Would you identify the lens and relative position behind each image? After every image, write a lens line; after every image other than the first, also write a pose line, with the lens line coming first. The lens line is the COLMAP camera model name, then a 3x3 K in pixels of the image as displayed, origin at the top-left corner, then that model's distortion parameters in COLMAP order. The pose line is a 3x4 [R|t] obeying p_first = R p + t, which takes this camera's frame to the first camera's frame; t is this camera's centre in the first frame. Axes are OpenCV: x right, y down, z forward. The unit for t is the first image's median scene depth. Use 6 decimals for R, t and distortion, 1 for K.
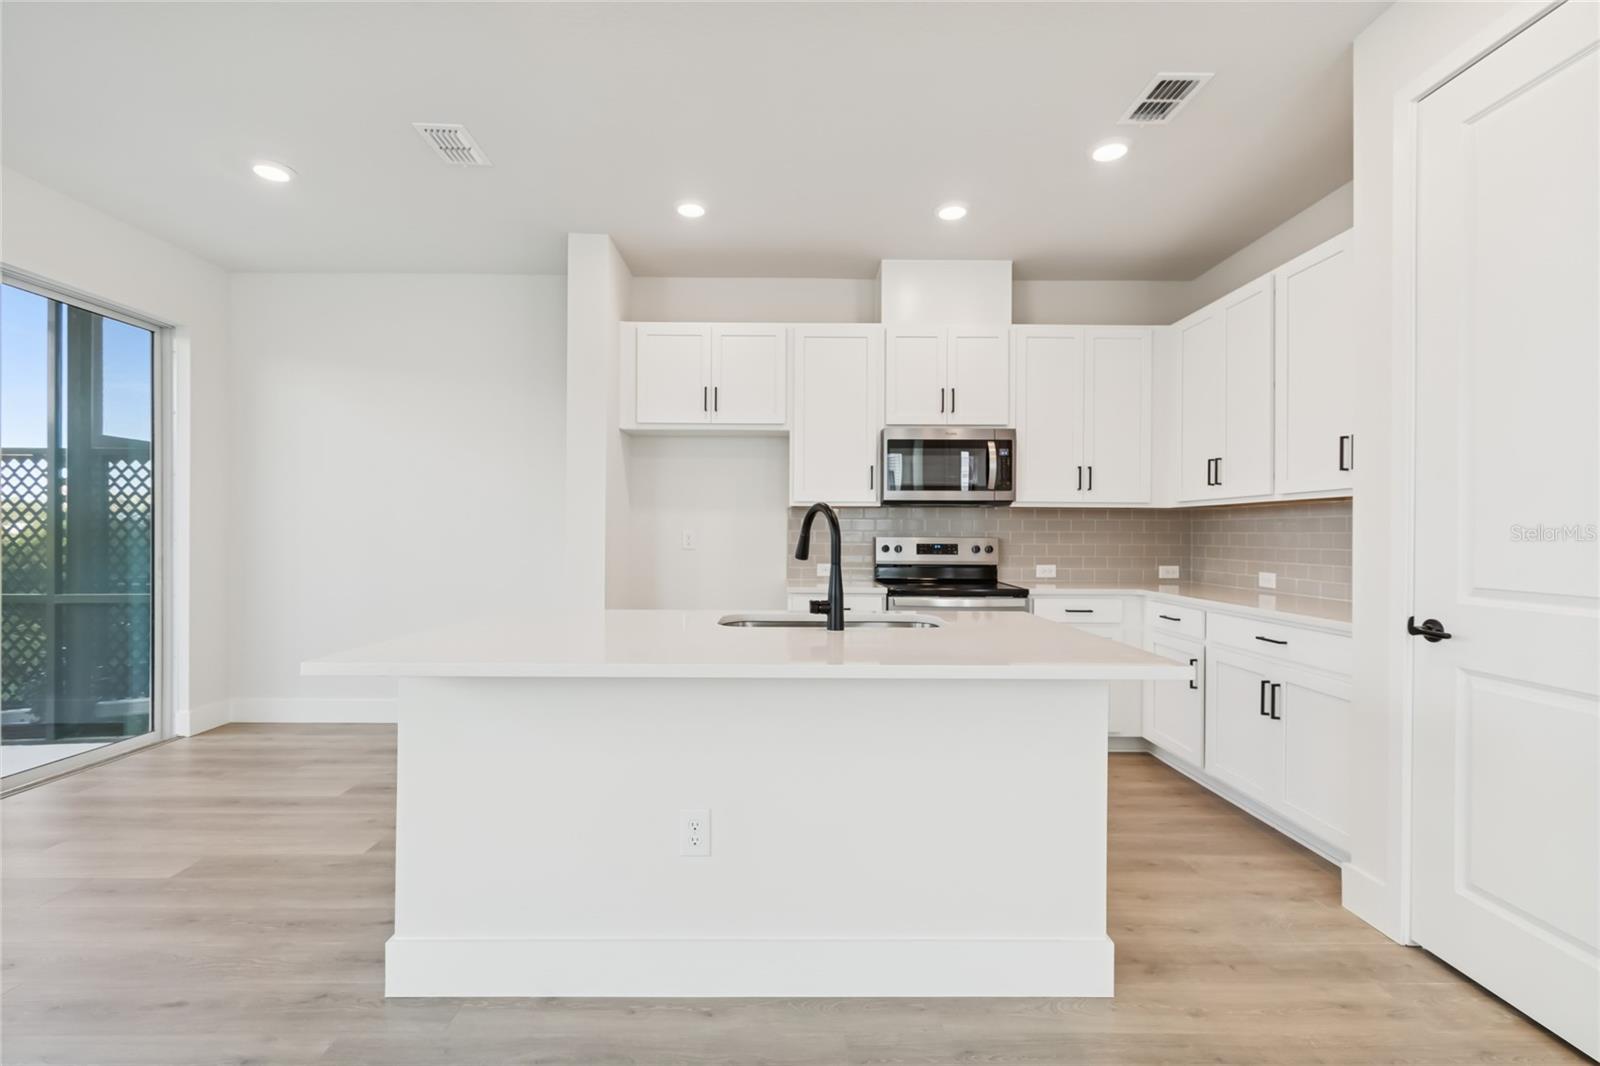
lens RADIAL K [[707.0, 0, 790.9], [0, 707.0, 530.8], [0, 0, 1]] dist [0.001504, -0.001540]
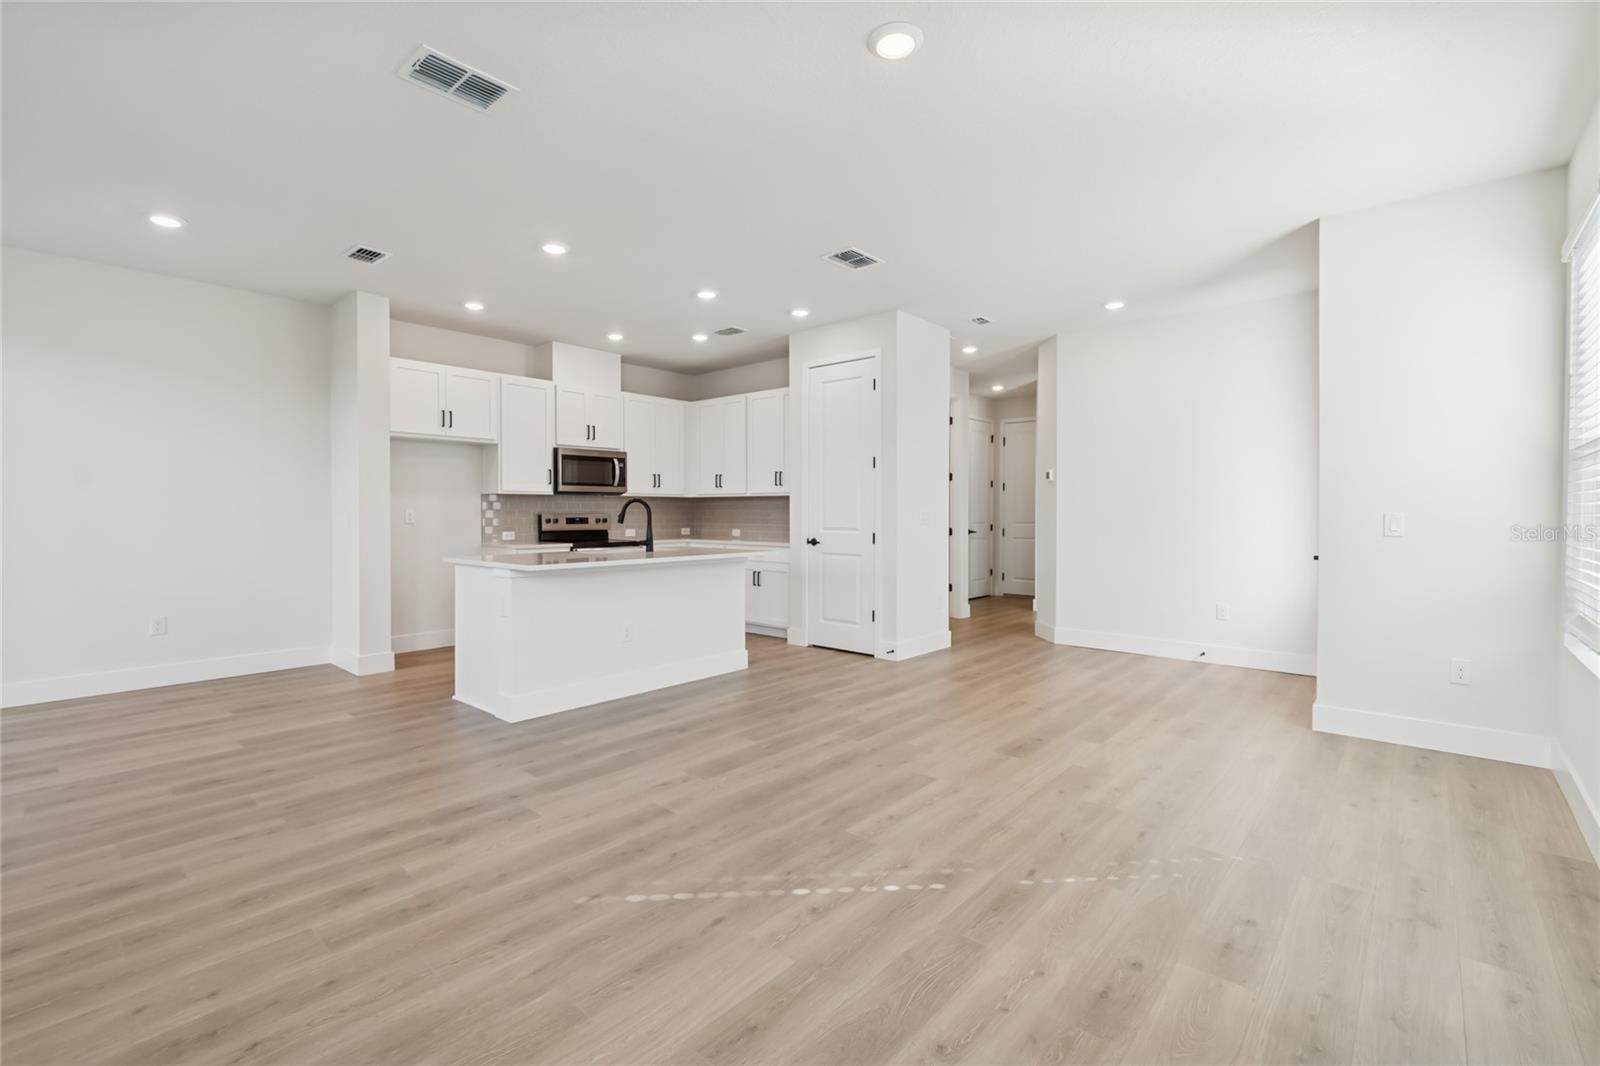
lens RADIAL K [[707.0, 0, 794.0], [0, 707.0, 518.4], [0, 0, 1]] dist [0.001504, -0.001540]
pose [[0.667686, -0.012179, 0.744343, -0.727050], [0.001257, 0.999883, 0.015232, -0.004238], [-0.744442, -0.009234, 0.667623, -0.501540]]
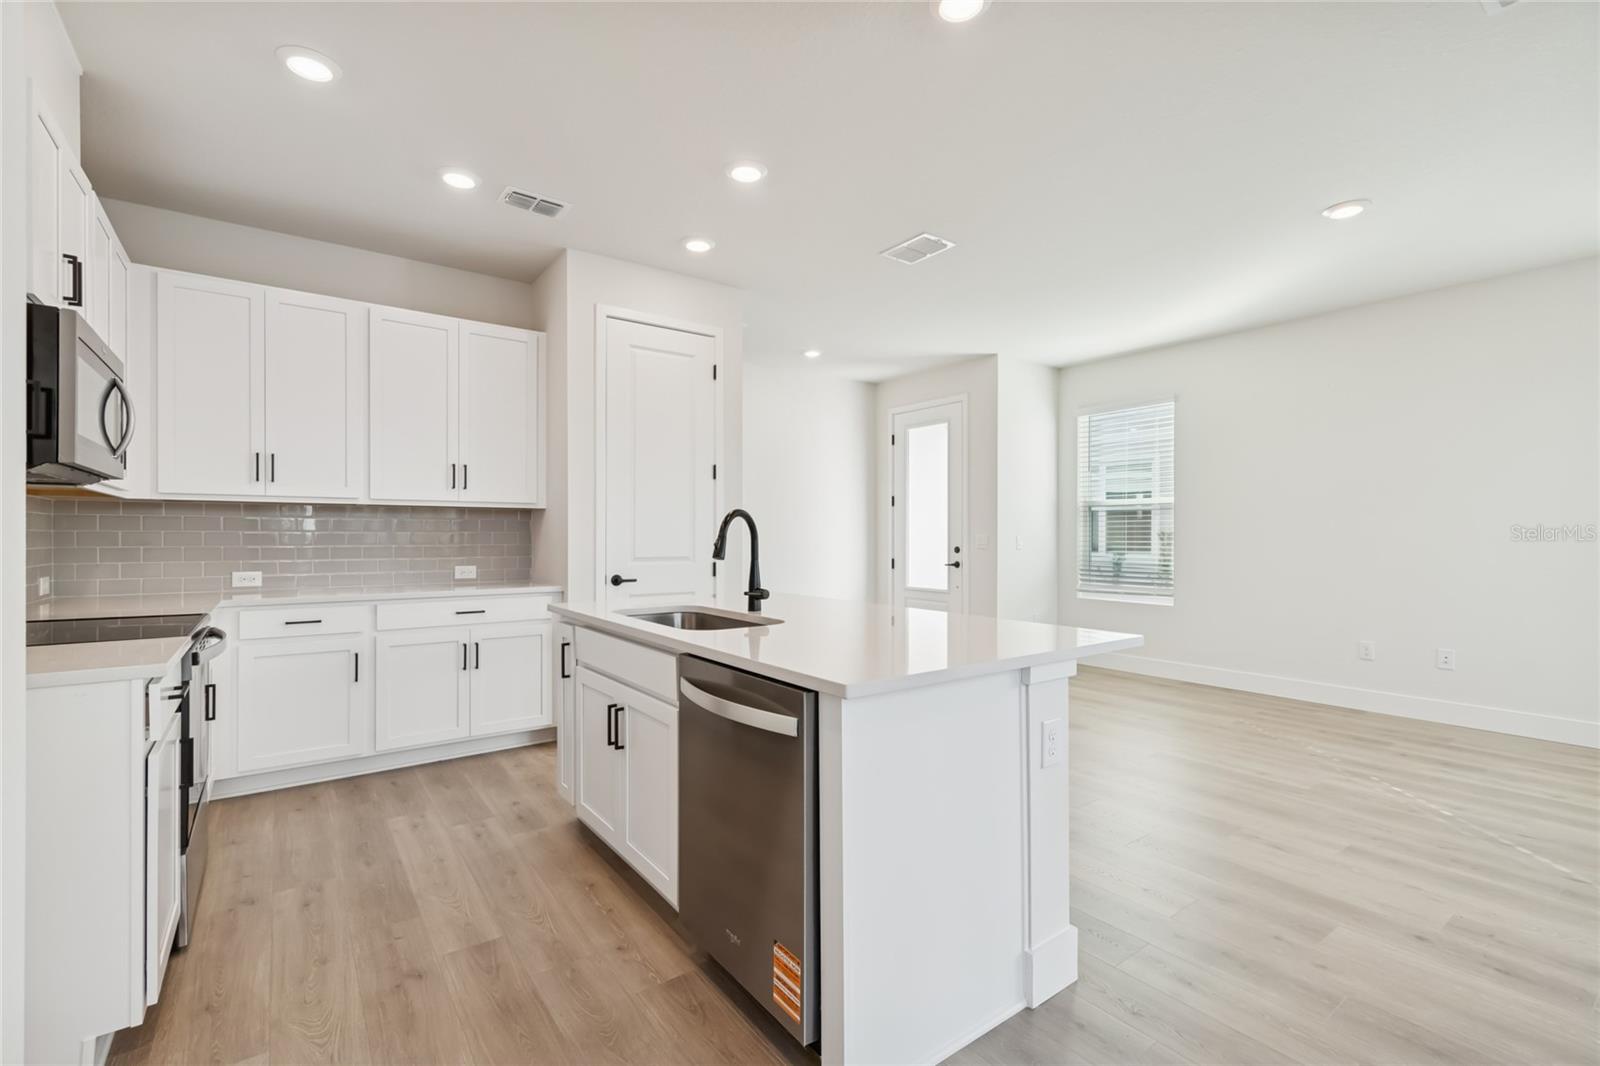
lens RADIAL K [[707.0, 0, 795.3], [0, 707.0, 533.5], [0, 0, 1]] dist [0.001504, -0.001540]
pose [[-0.581916, -0.002936, 0.813243, -0.531051], [-0.006248, 0.999980, -0.000860, 0.001841], [-0.813225, -0.005582, -0.581923, 0.881363]]
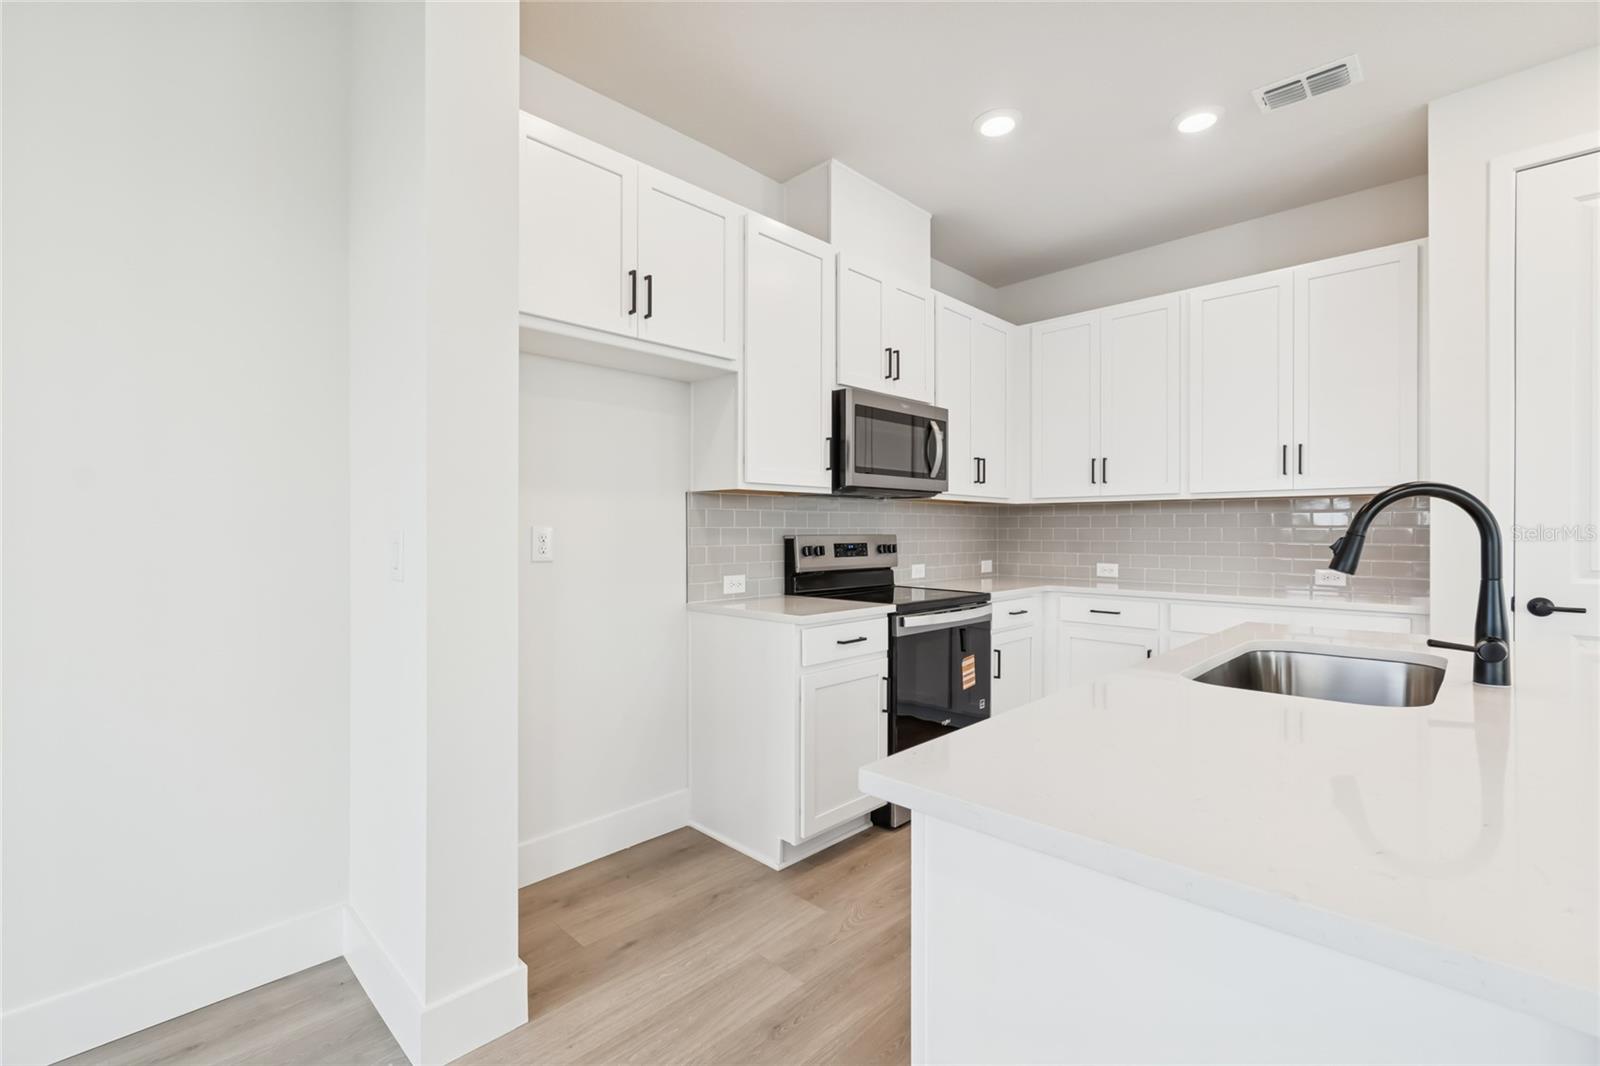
lens RADIAL K [[707.0, 0, 791.0], [0, 707.0, 531.2], [0, 0, 1]] dist [0.001504, -0.001540]
pose [[0.708560, -0.006318, 0.705622, -0.433796], [0.002553, 0.999976, 0.006391, -0.000424], [-0.705646, -0.002727, 0.708559, 0.519841]]
